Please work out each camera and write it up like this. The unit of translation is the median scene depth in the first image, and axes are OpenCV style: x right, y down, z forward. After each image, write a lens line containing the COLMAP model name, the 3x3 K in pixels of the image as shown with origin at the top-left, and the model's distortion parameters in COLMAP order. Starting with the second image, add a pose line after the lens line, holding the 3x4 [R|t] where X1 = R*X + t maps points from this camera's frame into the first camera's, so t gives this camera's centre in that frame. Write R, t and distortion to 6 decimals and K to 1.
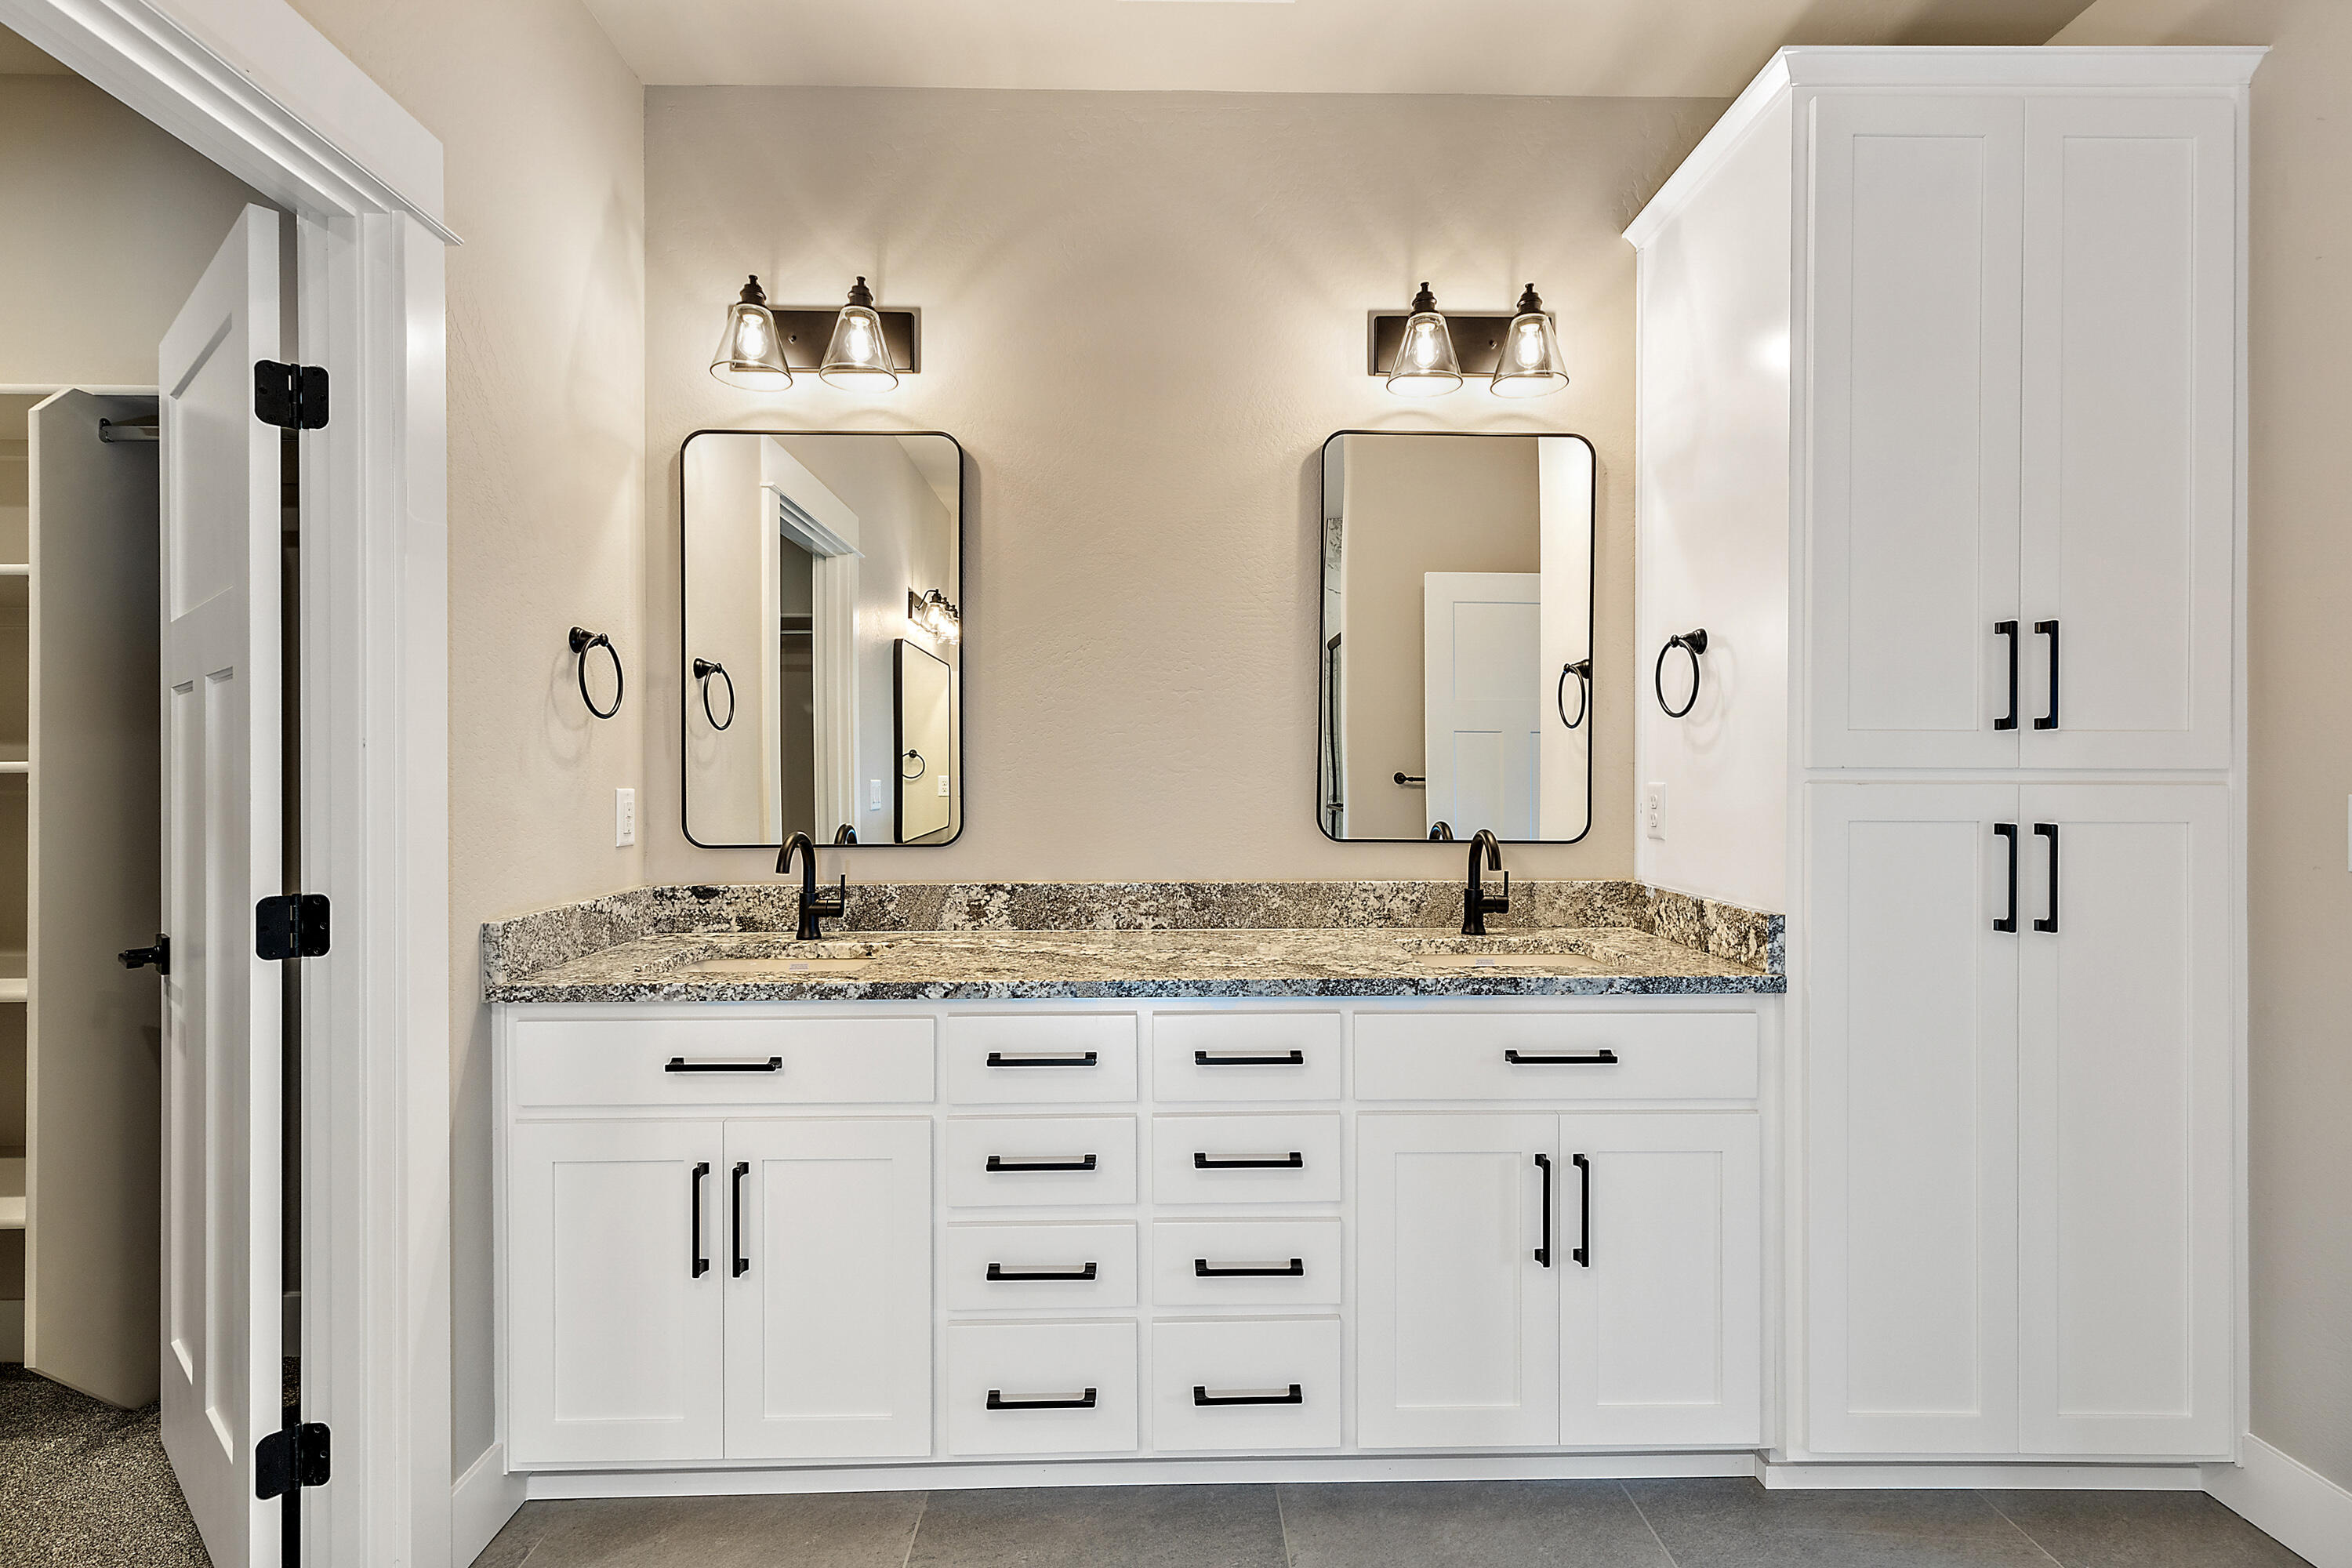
lens RADIAL K [[1059.1, 0, 1175.9], [0, 1059.1, 796.5], [0, 0, 1]] dist [0.008576, -0.000764]
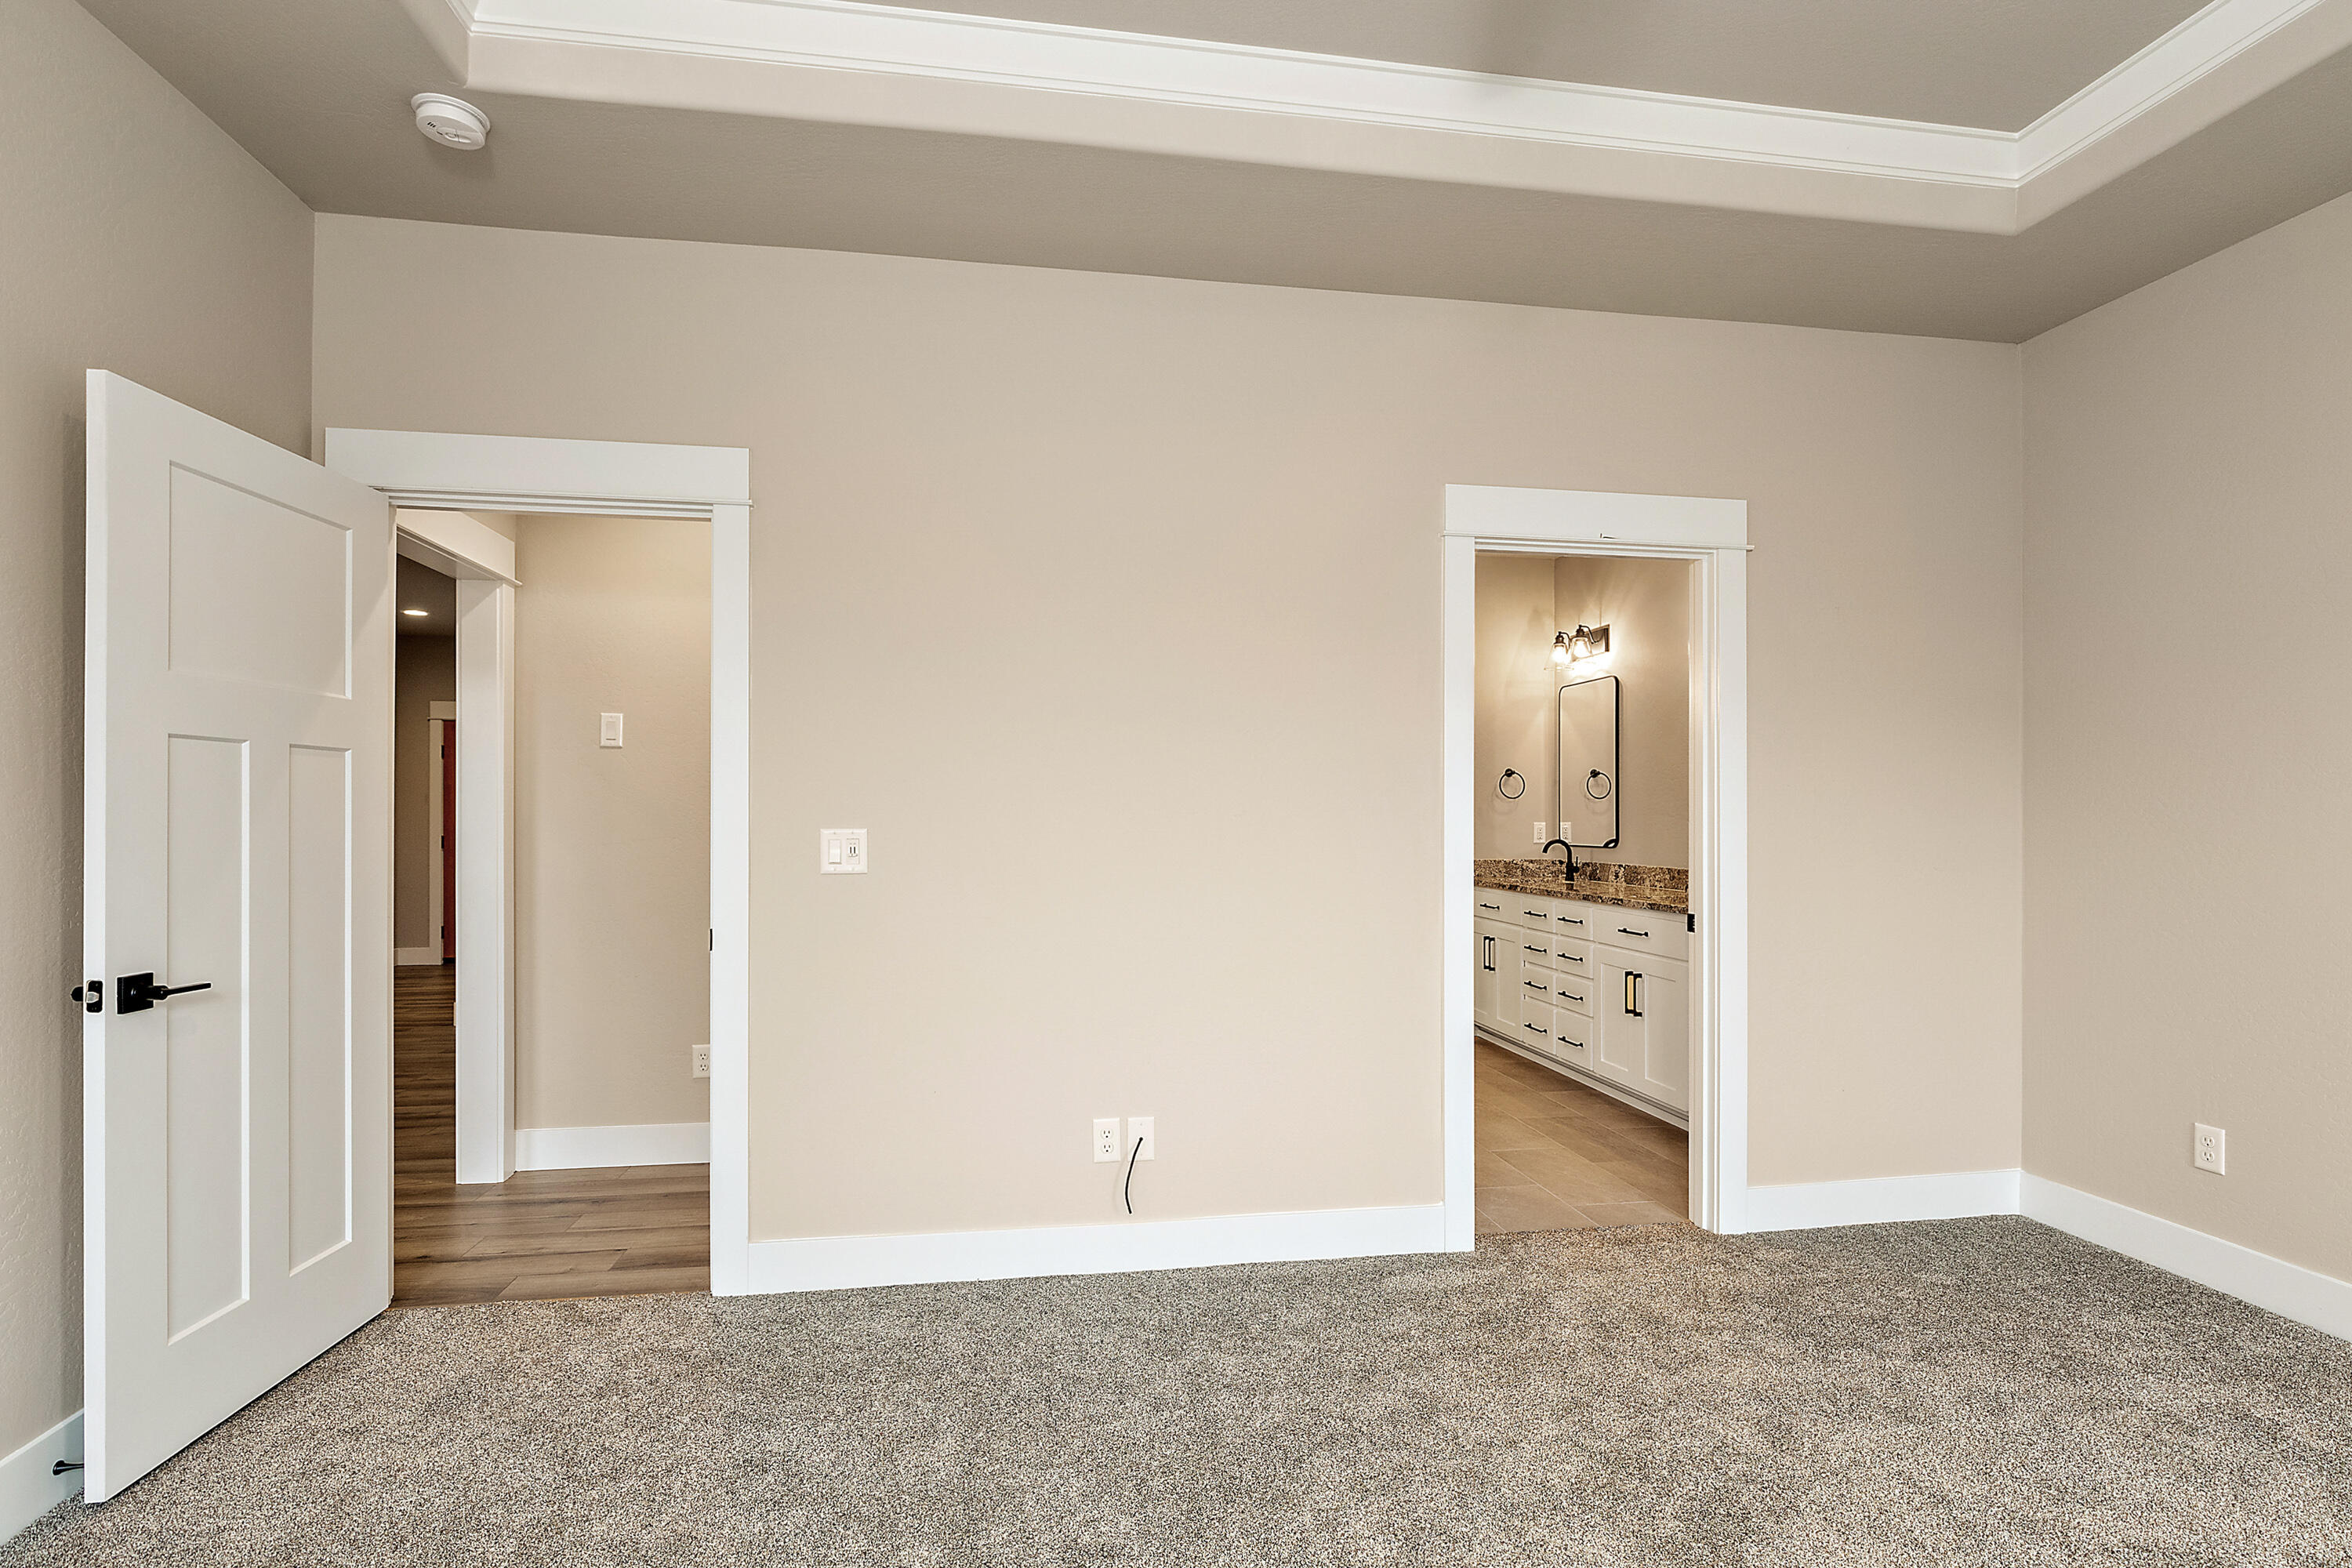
lens RADIAL K [[1193.5, 0, 1198.7], [0, 1193.5, 820.6], [0, 0, 1]] dist [0.000939, 0.000073]
pose [[0.148934, 0.002610, -0.988844, 2.299186], [-0.019765, 0.999805, -0.000338, 0.005372], [0.988650, 0.019594, 0.148956, -0.317904]]
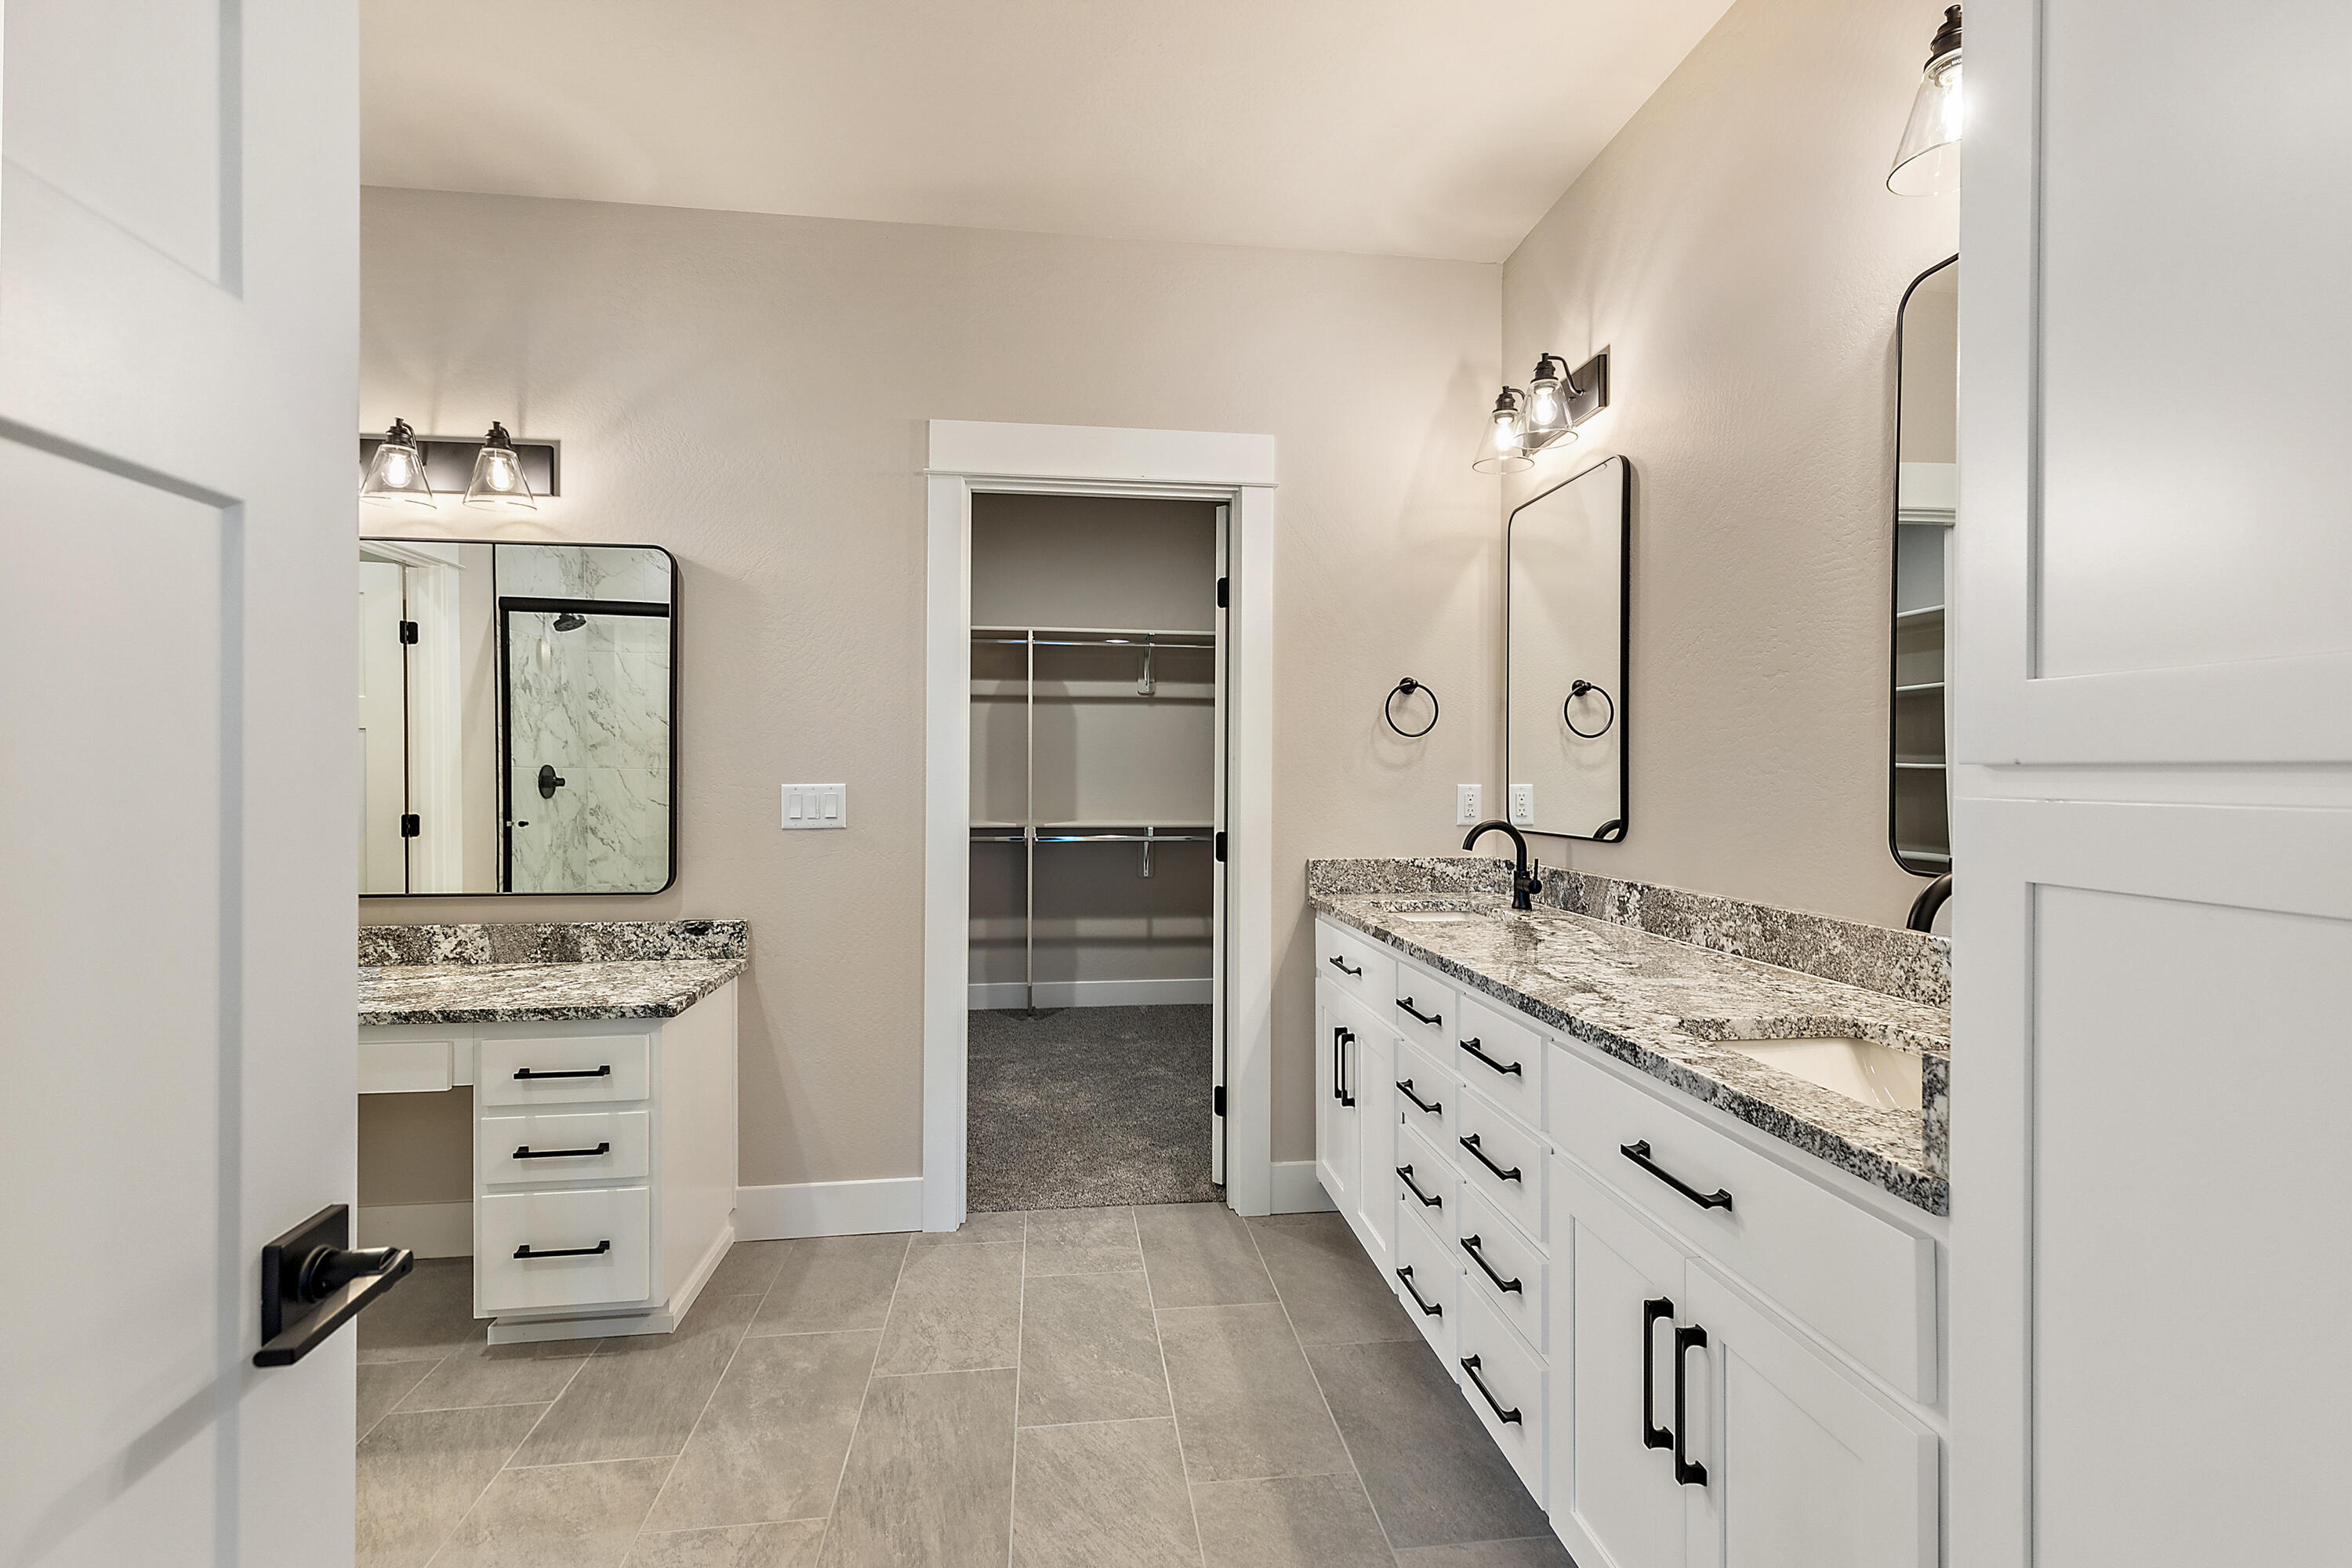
lens RADIAL K [[1082.6, 0, 1178.3], [0, 1082.6, 787.4], [0, 0, 1]] dist [0.011907, -0.000762]
pose [[0.093205, 0.015275, -0.995530, 0.829359], [-0.021692, 0.999676, 0.013308, -0.013629], [0.995411, 0.020354, 0.093506, 0.463844]]
